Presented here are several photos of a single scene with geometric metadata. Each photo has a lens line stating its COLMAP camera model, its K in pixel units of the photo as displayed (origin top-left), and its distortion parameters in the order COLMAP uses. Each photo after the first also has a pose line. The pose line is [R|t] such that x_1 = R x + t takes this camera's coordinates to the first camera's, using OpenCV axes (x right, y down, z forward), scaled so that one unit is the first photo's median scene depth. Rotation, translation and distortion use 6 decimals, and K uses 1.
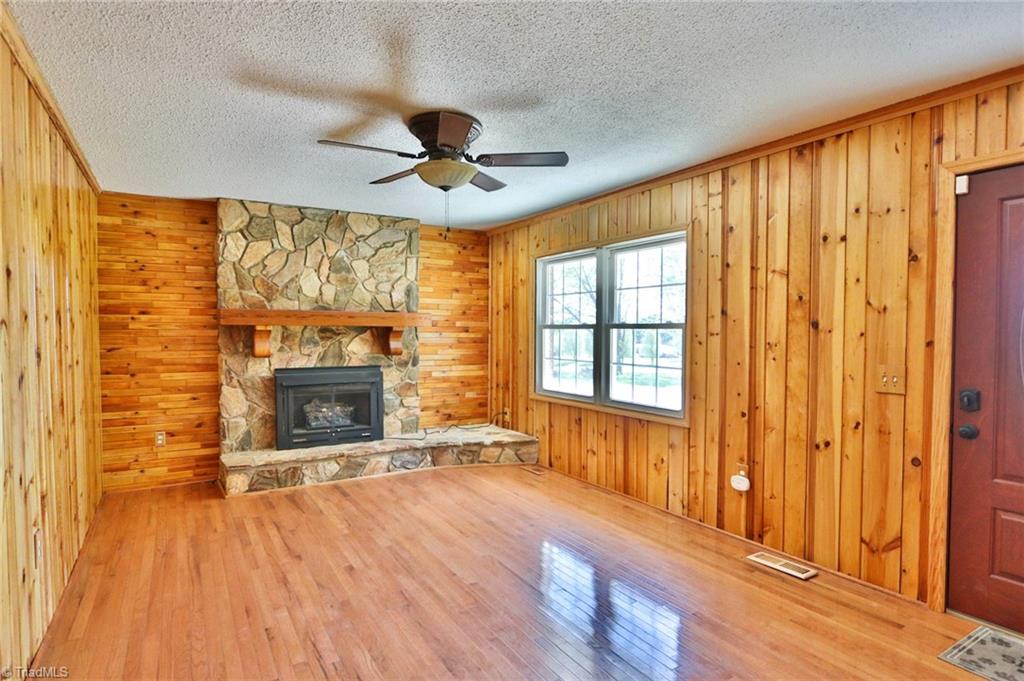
lens RADIAL K [[519.4, 0, 522.1], [0, 519.4, 349.8], [0, 0, 1]] dist [-0.017066, -0.000231]
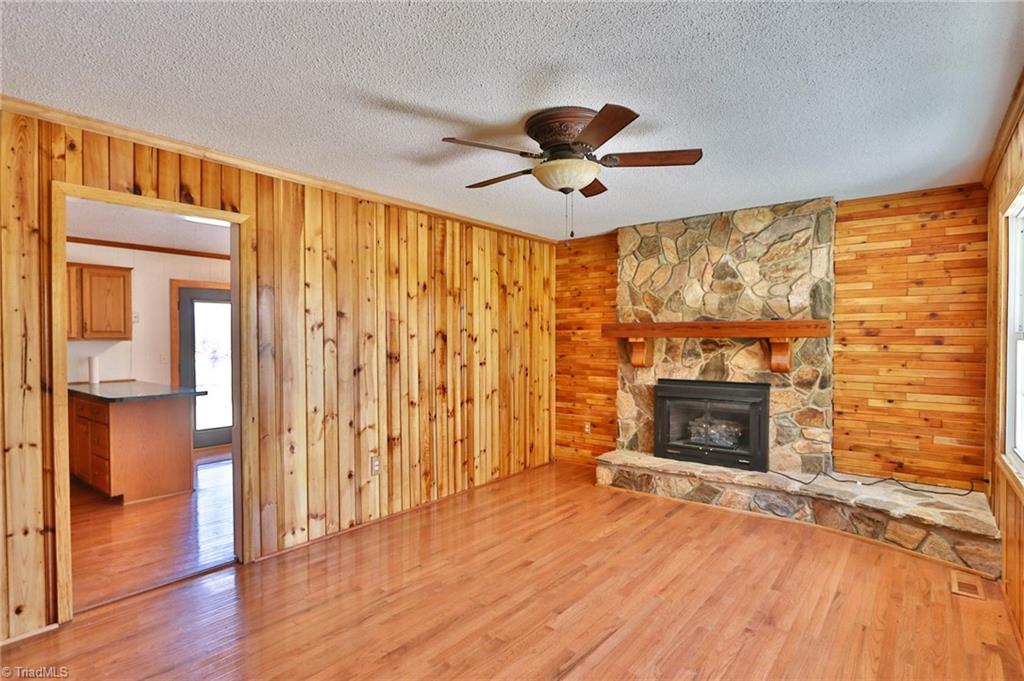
lens RADIAL K [[519.4, 0, 506.9], [0, 519.4, 350.7], [0, 0, 1]] dist [-0.017066, -0.000231]
pose [[0.358755, 0.016632, -0.933284, 0.426467], [-0.033419, 0.999429, 0.004965, -0.015999], [0.932833, 0.029408, 0.359106, 0.364848]]
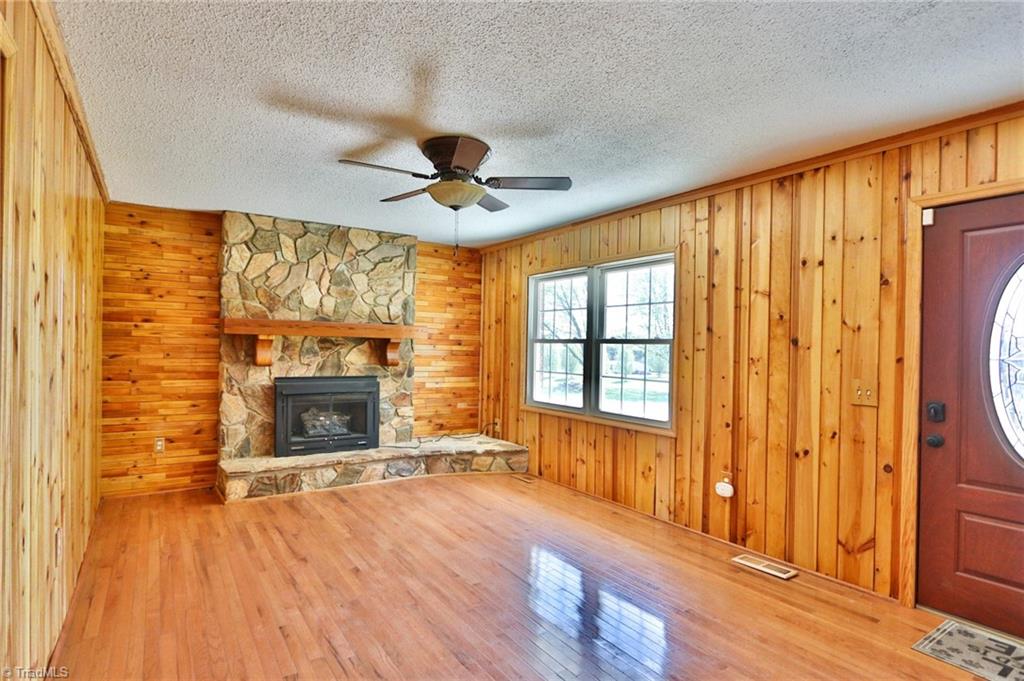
lens RADIAL K [[519.4, 0, 503.2], [0, 519.4, 353.8], [0, 0, 1]] dist [-0.017066, -0.000231]
pose [[0.999072, 0.014852, 0.040433, -0.073087], [-0.013823, 0.999577, -0.025600, 0.010734], [-0.040796, 0.025017, 0.998854, -0.046953]]
